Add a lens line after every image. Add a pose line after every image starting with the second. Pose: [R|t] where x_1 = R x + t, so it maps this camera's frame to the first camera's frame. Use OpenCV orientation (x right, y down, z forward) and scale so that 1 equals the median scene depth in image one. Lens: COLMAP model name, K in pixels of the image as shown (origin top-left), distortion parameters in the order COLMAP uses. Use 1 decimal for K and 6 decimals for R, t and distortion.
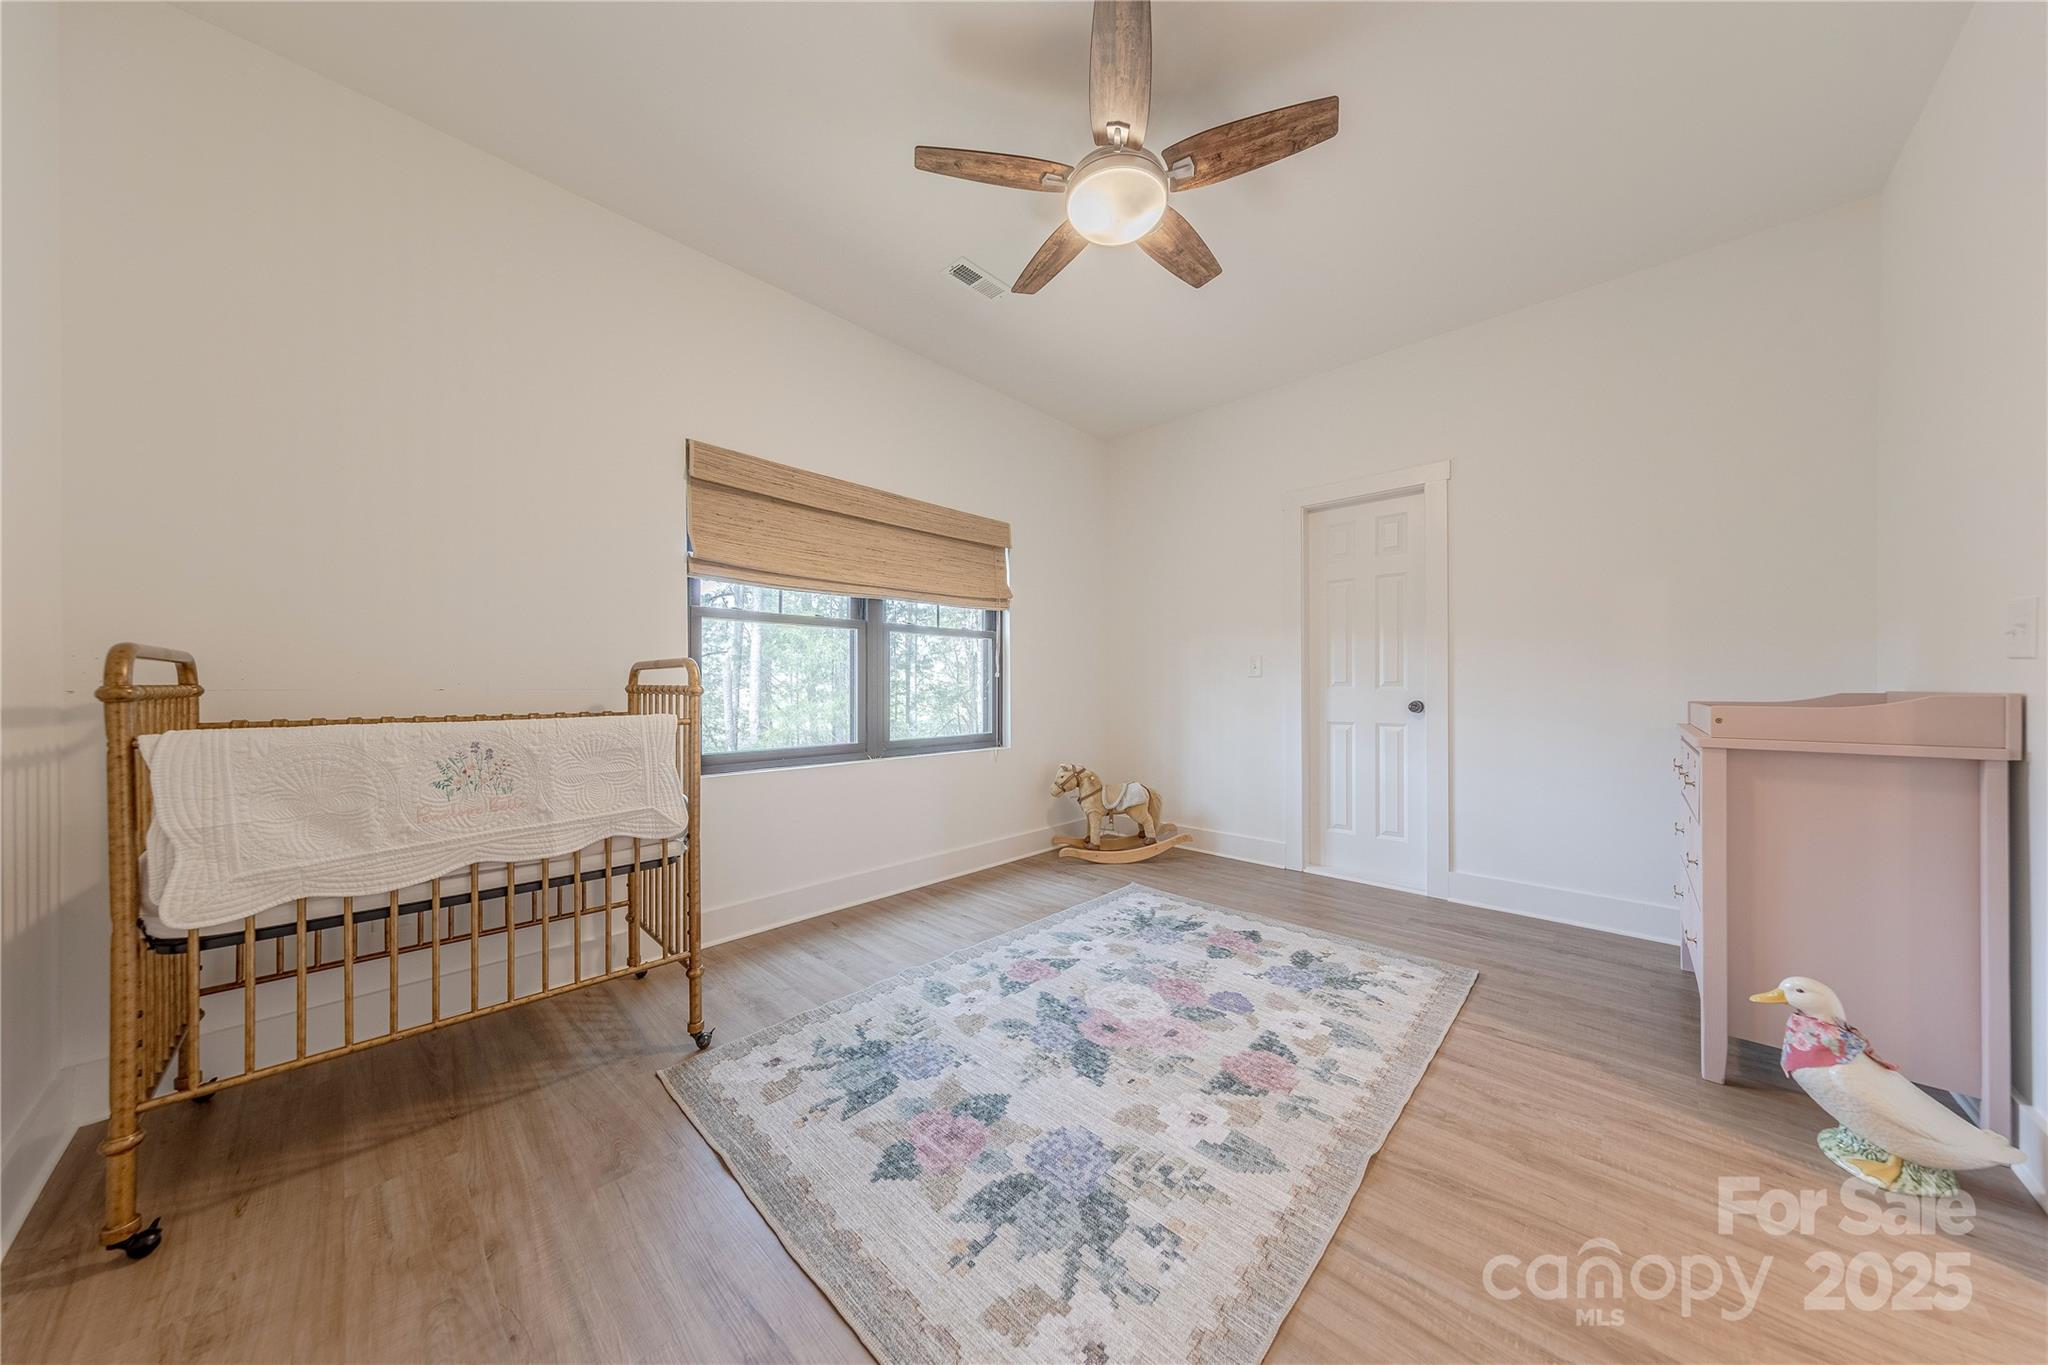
lens RADIAL K [[645.6, 0, 1023.5], [0, 645.6, 685.7], [0, 0, 1]] dist [0.011494, -0.002119]
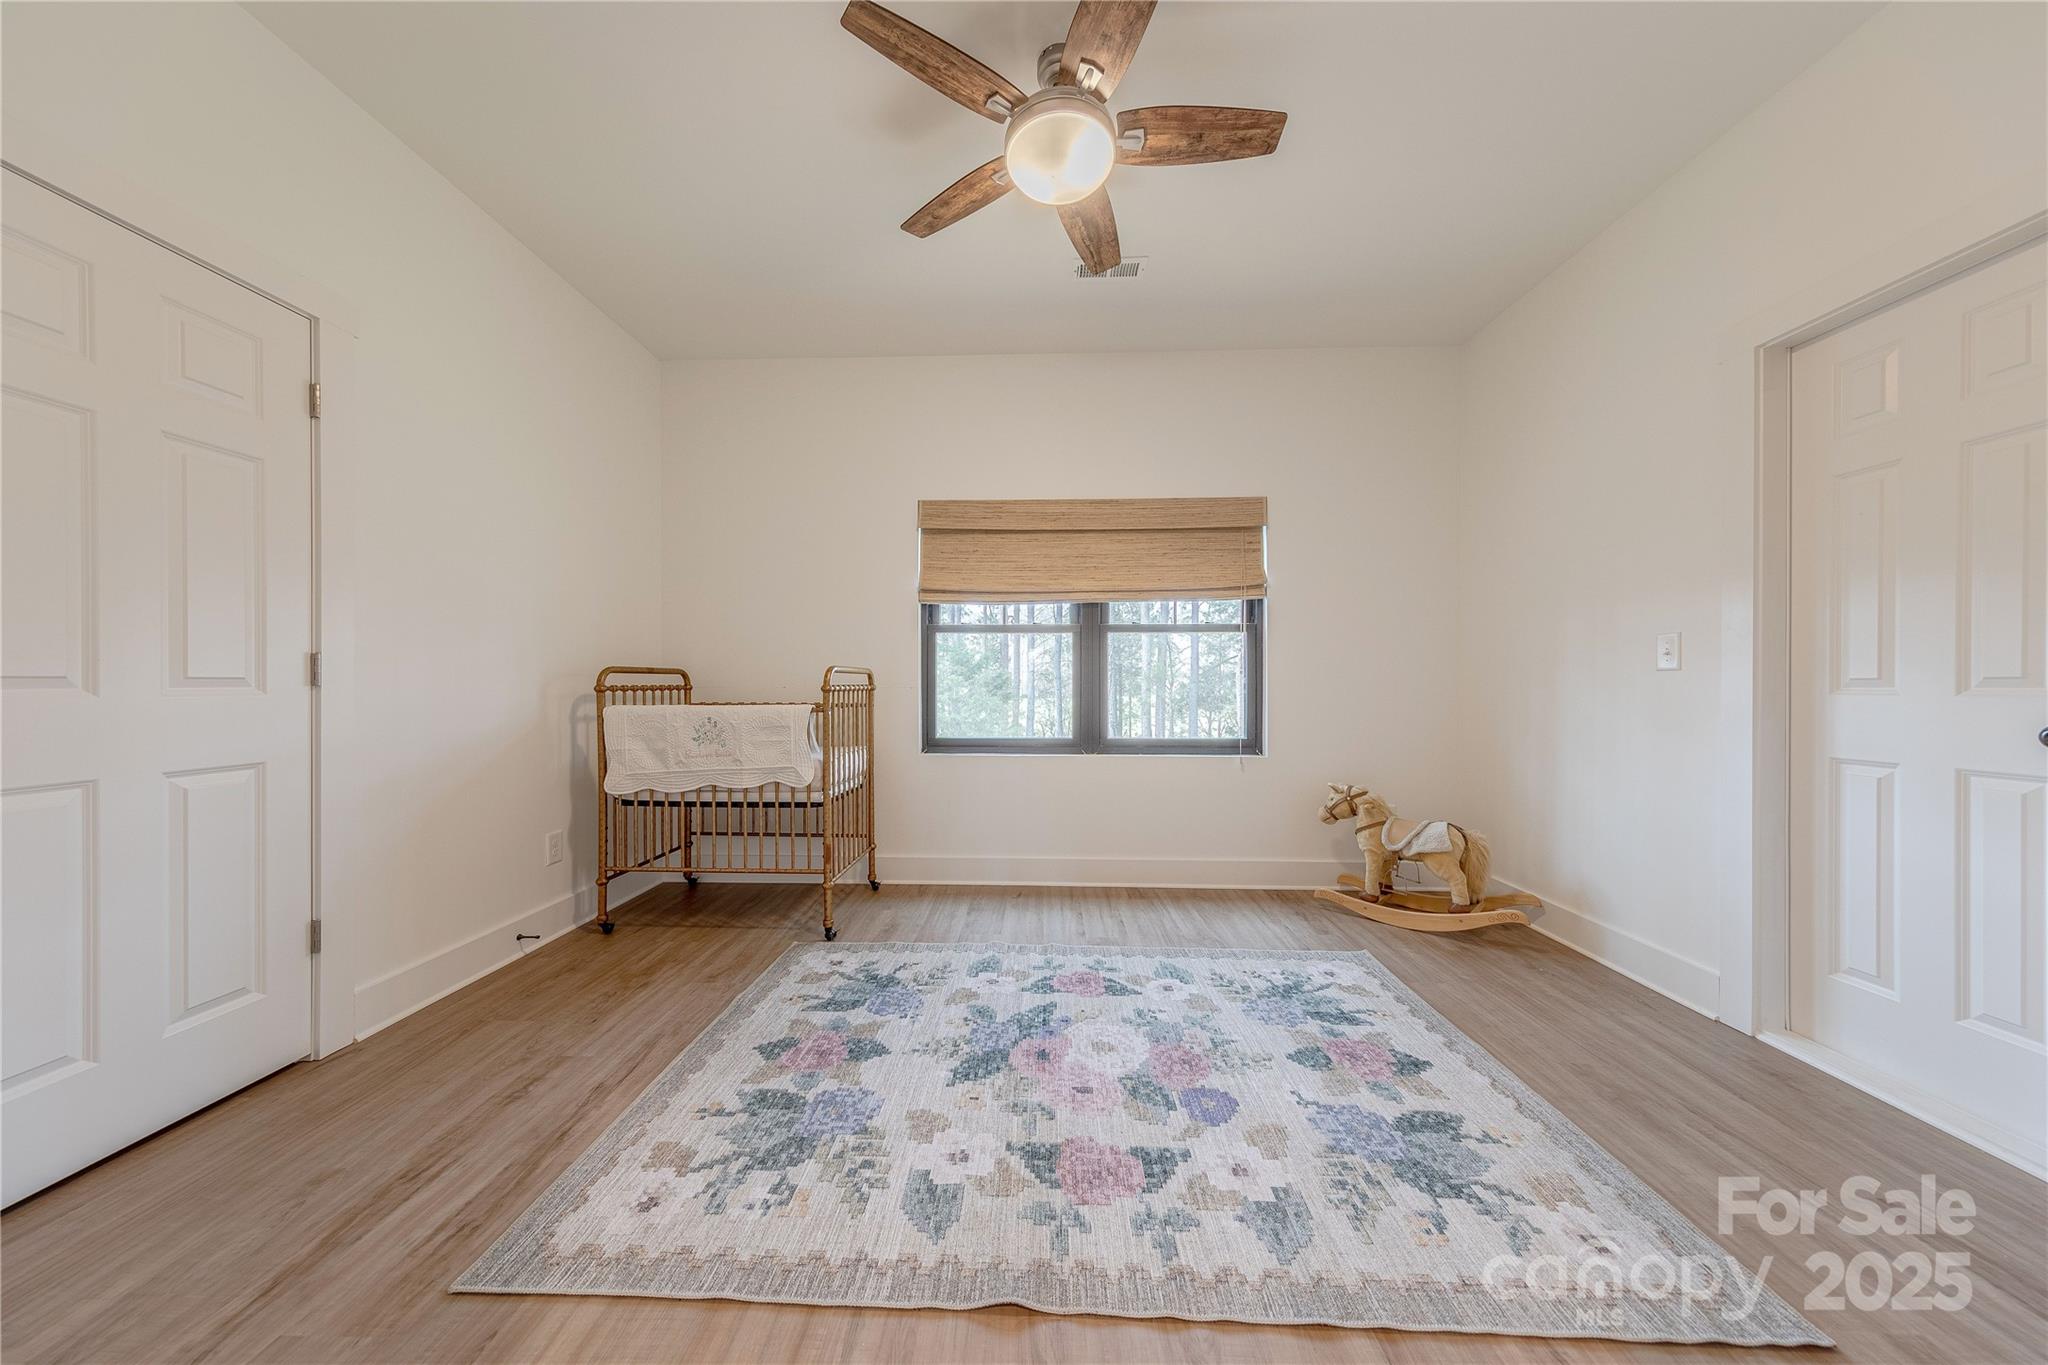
lens RADIAL K [[645.6, 0, 1023.5], [0, 645.6, 685.7], [0, 0, 1]] dist [0.011494, -0.002119]
pose [[0.658601, 0.002303, -0.752489, 0.626281], [-0.000088, 0.999996, 0.002983, -0.002627], [0.752492, -0.001898, 0.658598, 0.283651]]
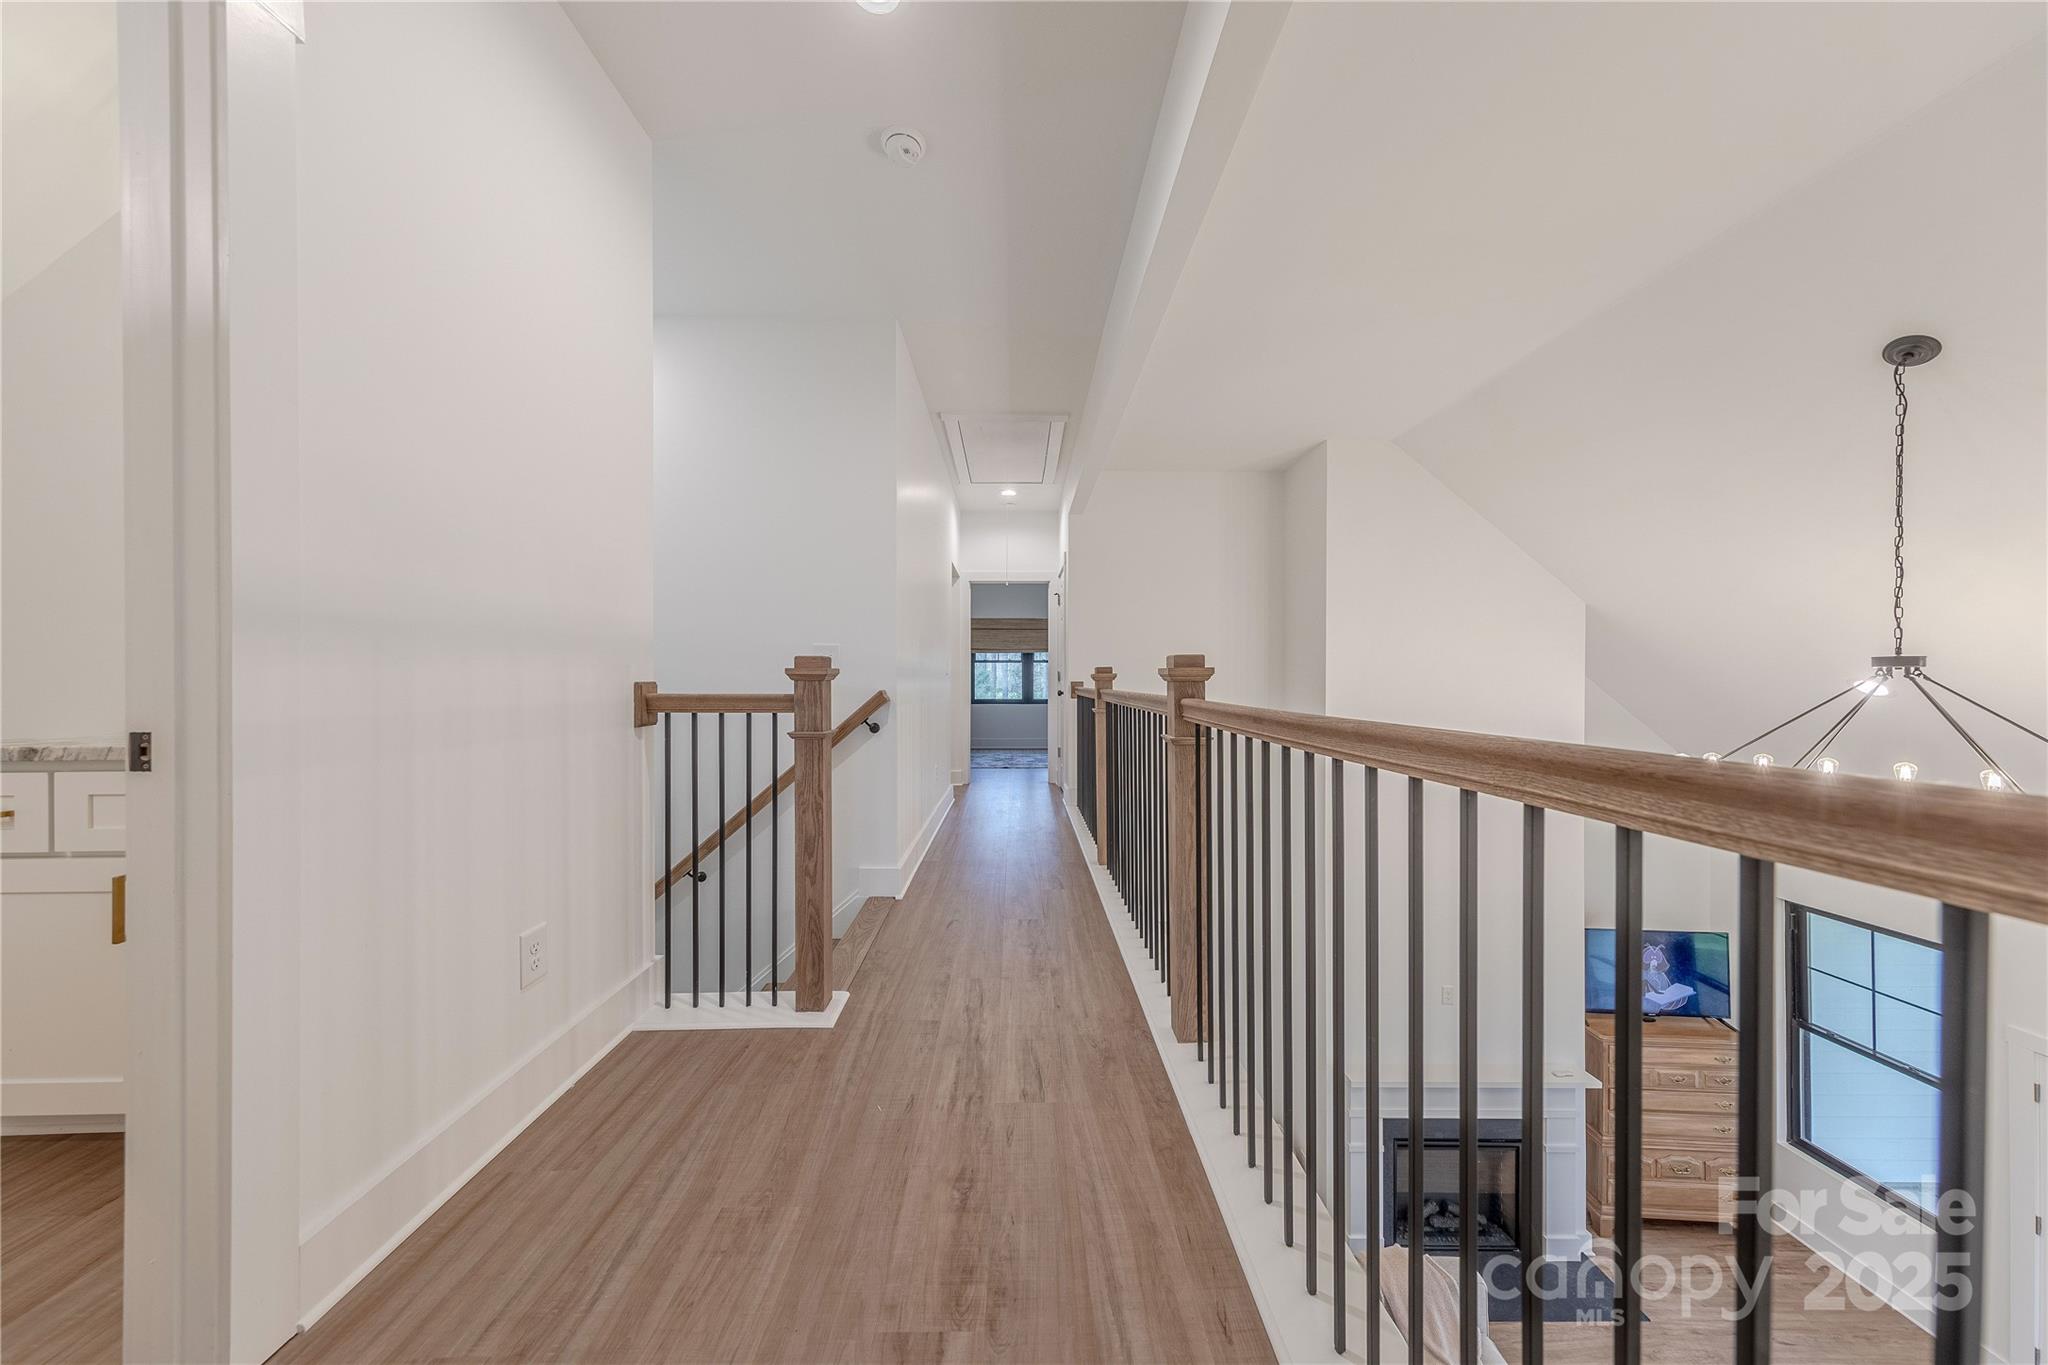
lens RADIAL K [[645.6, 0, 1023.5], [0, 645.6, 685.7], [0, 0, 1]] dist [0.011494, -0.002119]
pose [[0.684590, 0.007011, -0.728895, 2.568625], [-0.003368, 0.999973, 0.006455, 0.002529], [0.728921, -0.001964, 0.684595, -1.449453]]
